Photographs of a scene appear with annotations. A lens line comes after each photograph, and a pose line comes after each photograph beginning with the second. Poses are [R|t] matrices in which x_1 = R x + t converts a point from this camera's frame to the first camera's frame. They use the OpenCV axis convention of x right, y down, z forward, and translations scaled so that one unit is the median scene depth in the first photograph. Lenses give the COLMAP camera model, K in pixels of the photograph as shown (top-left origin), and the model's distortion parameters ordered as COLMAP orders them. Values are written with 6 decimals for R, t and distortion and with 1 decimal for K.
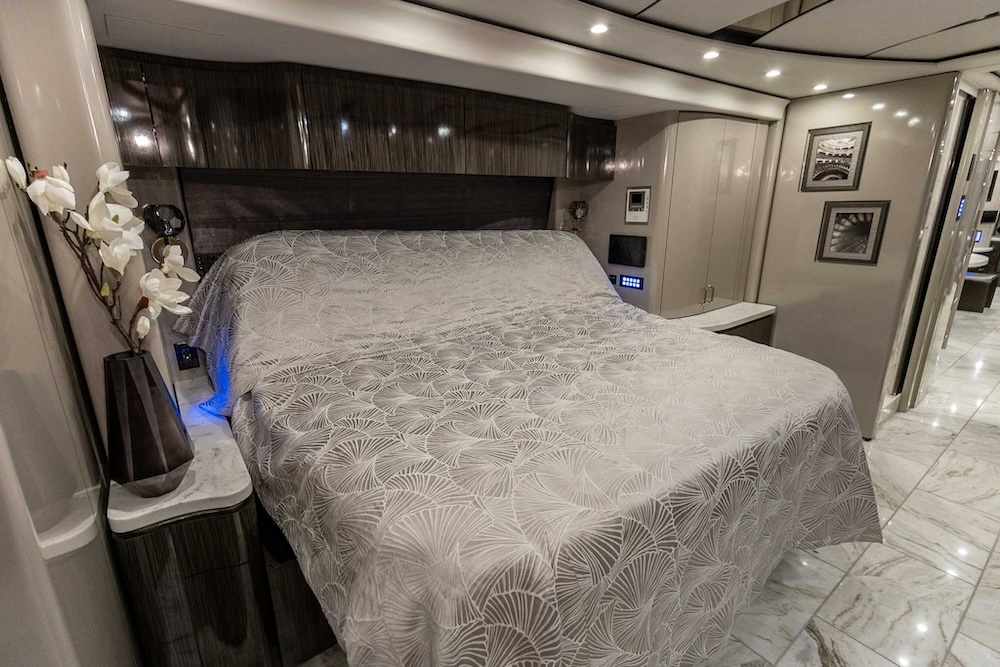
lens RADIAL K [[461.7, 0, 500.0], [0, 461.7, 333.5], [0, 0, 1]] dist [0.015492, -0.000505]
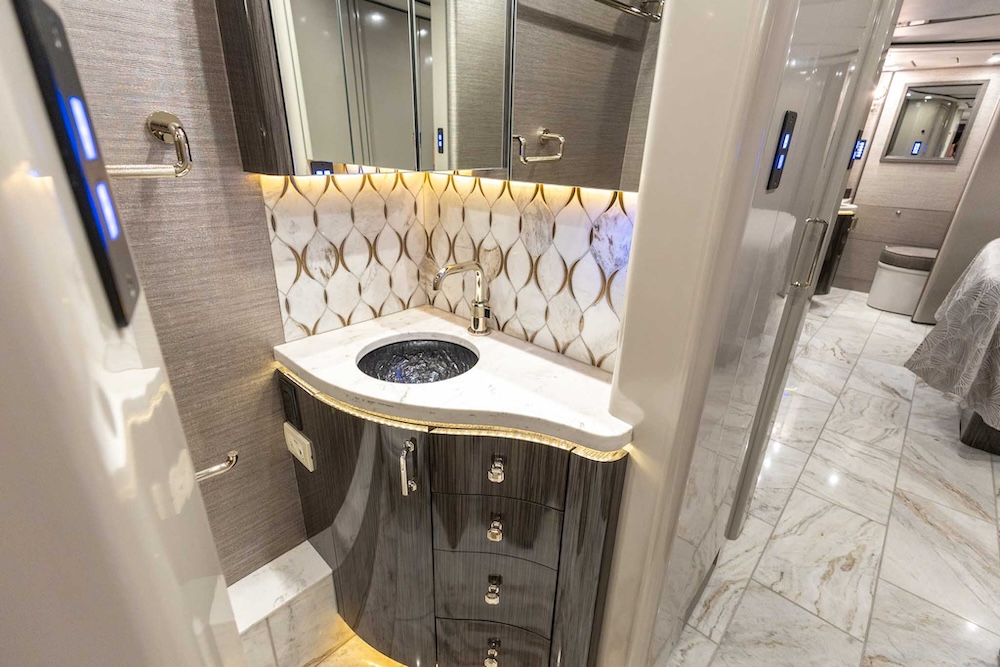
lens RADIAL K [[461.7, 0, 500.0], [0, 461.7, 333.5], [0, 0, 1]] dist [0.015492, -0.000505]
pose [[-0.983691, 0.053782, -0.171640, 2.038885], [-0.065642, 0.781092, 0.620956, -0.430183], [0.167463, 0.622095, -0.764823, 1.614186]]
